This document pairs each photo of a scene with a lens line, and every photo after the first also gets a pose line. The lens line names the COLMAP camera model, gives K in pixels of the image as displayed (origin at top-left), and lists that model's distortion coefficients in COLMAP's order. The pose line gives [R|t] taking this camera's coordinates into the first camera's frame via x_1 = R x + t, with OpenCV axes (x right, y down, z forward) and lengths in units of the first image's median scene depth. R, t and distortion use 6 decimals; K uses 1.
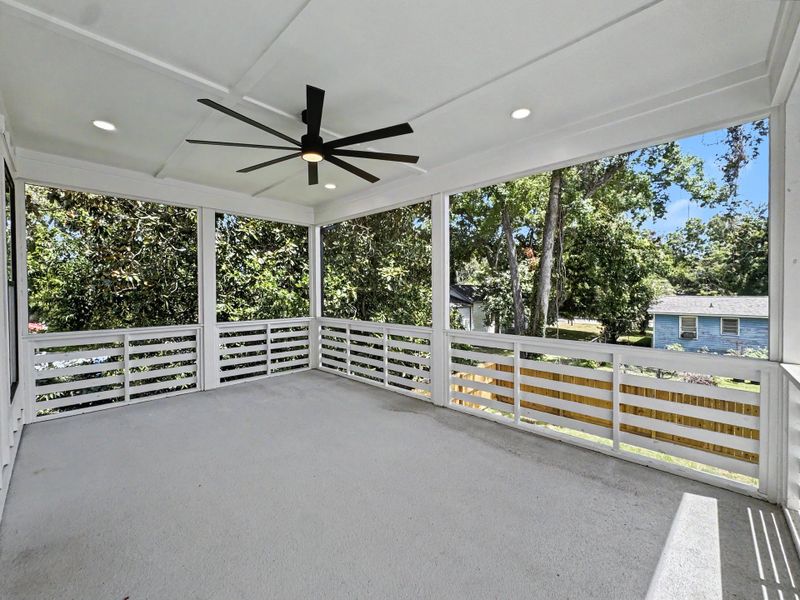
lens RADIAL K [[323.0, 0, 400.1], [0, 323.0, 295.3], [0, 0, 1]] dist [-0.000861, 0.000209]
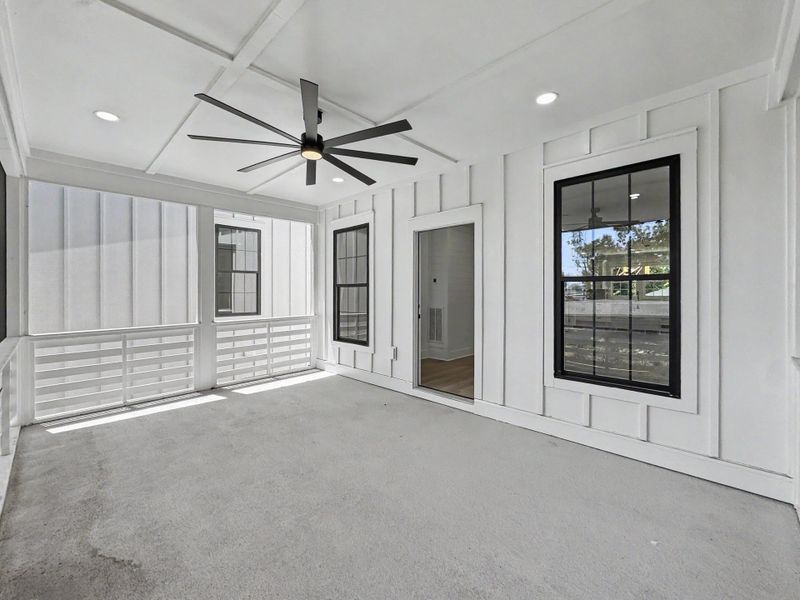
lens RADIAL K [[323.0, 0, 400.1], [0, 323.0, 295.3], [0, 0, 1]] dist [-0.000861, 0.000209]
pose [[-0.999954, 0.005941, -0.007491, -0.088339], [0.005814, 0.999841, 0.016859, -0.001961], [0.007590, 0.016814, -0.999830, 0.331895]]
